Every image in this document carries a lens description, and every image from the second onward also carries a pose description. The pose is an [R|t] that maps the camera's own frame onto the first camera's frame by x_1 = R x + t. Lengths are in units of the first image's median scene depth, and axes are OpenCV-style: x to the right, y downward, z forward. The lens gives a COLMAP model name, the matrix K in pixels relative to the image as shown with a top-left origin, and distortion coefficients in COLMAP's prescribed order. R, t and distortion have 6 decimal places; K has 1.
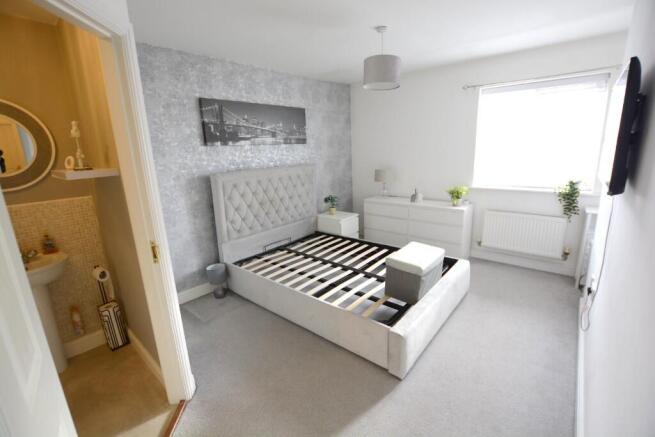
lens RADIAL K [[293.3, 0, 324.9], [0, 293.3, 218.5], [0, 0, 1]] dist [-0.026551, 0.000277]
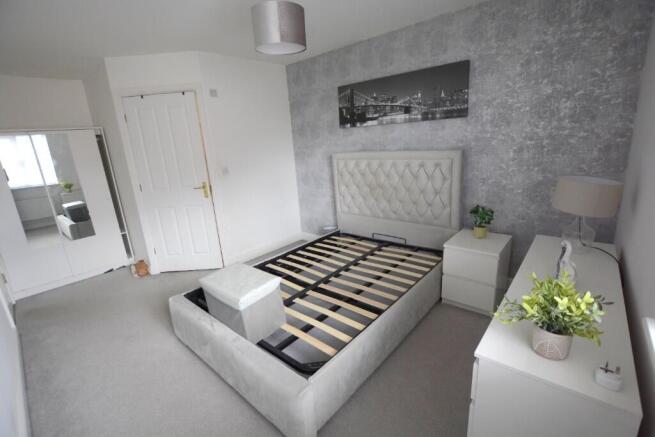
lens RADIAL K [[293.3, 0, 324.9], [0, 293.3, 218.5], [0, 0, 1]] dist [-0.026551, 0.000277]
pose [[-0.020329, 0.309278, -0.950754, 0.718113], [-0.160744, 0.937569, 0.308426, -0.226285], [0.986787, 0.159098, 0.030654, 0.830805]]
